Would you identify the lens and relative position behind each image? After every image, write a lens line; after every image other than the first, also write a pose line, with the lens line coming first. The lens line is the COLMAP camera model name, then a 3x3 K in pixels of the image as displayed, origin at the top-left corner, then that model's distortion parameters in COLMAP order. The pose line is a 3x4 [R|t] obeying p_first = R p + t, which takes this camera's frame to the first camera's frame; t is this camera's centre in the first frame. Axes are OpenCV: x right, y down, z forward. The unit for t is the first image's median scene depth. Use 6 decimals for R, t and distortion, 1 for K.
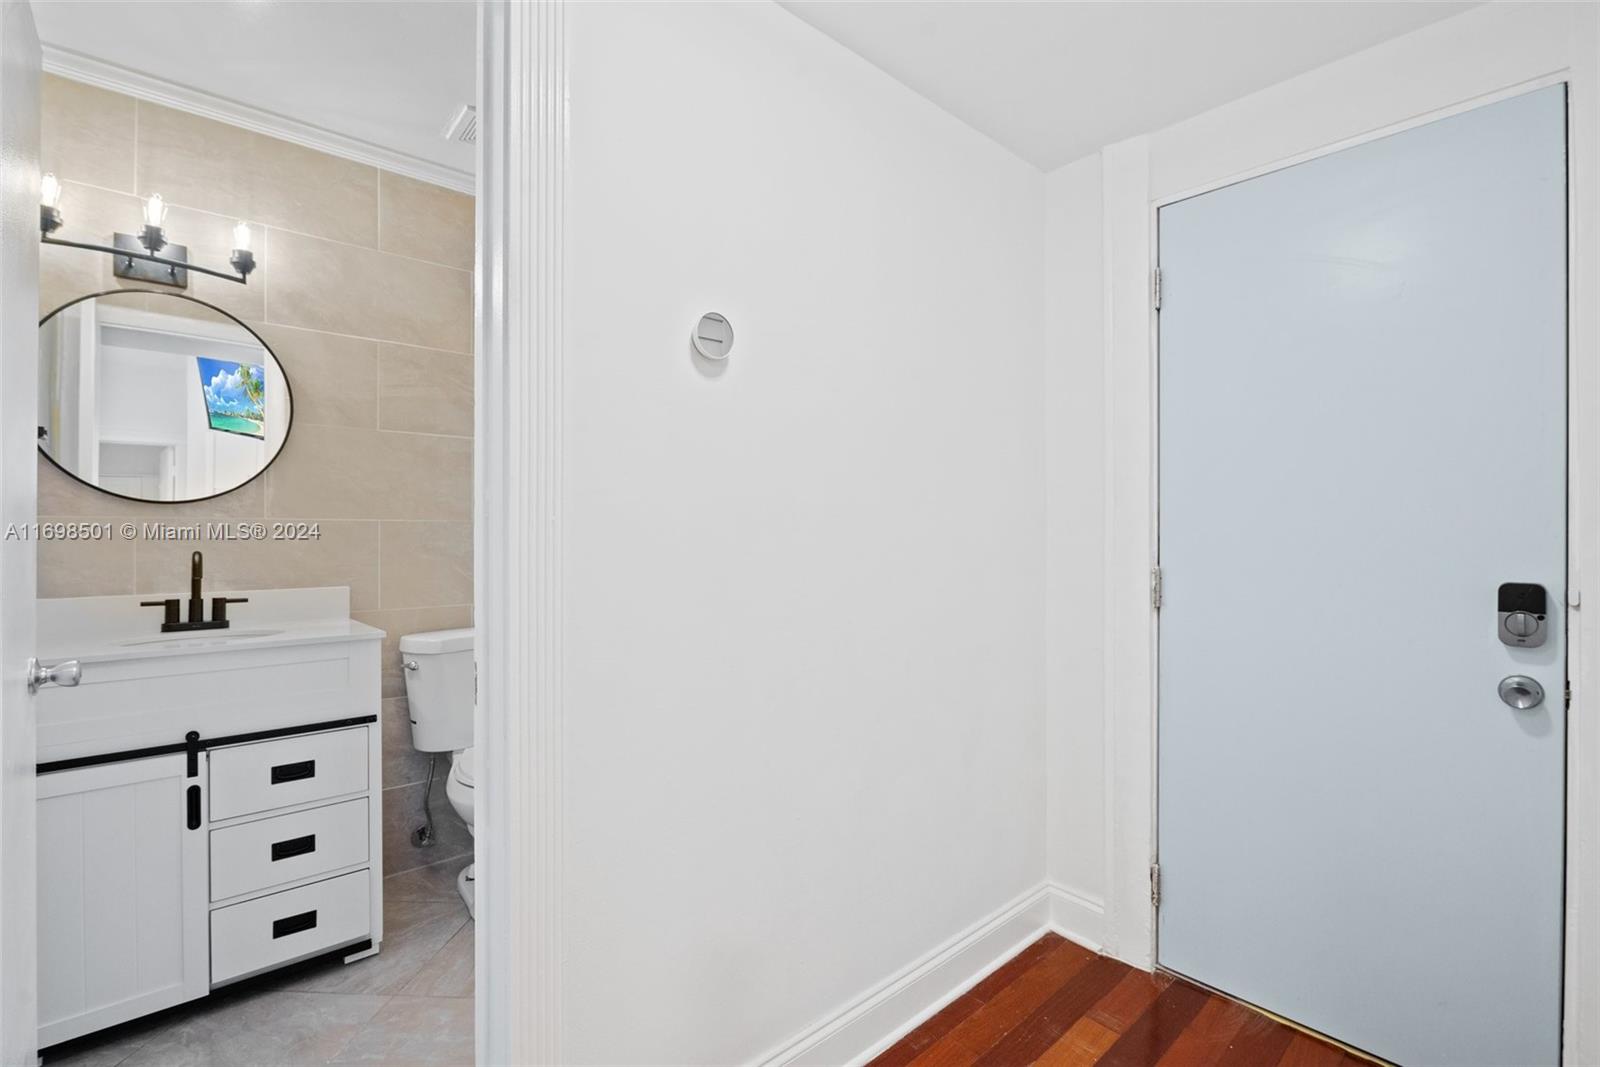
lens RADIAL K [[741.0, 0, 793.6], [0, 741.0, 548.4], [0, 0, 1]] dist [0.011622, 0.000167]
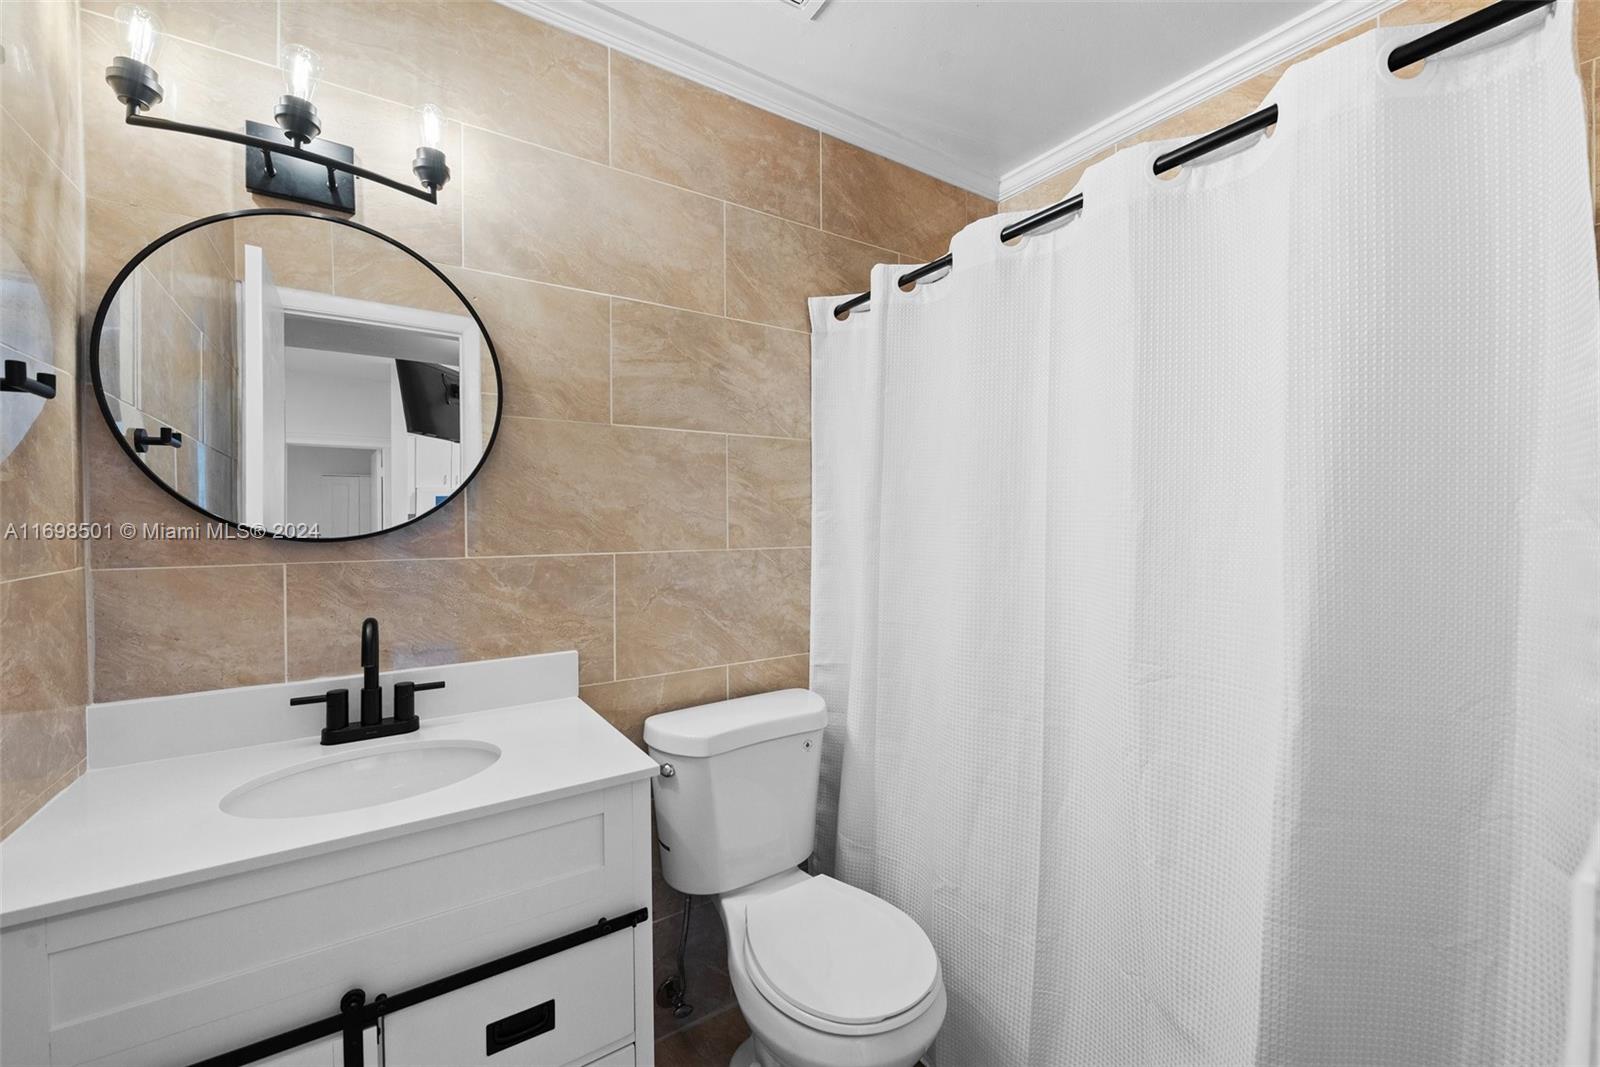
lens RADIAL K [[664.4, 0, 808.8], [0, 664.4, 546.0], [0, 0, 1]] dist [0.010039, -0.000298]
pose [[0.991953, 0.002661, -0.126582, -0.345282], [-0.000109, 0.999797, 0.020167, -0.067270], [0.126610, -0.019991, 0.991751, 0.469215]]
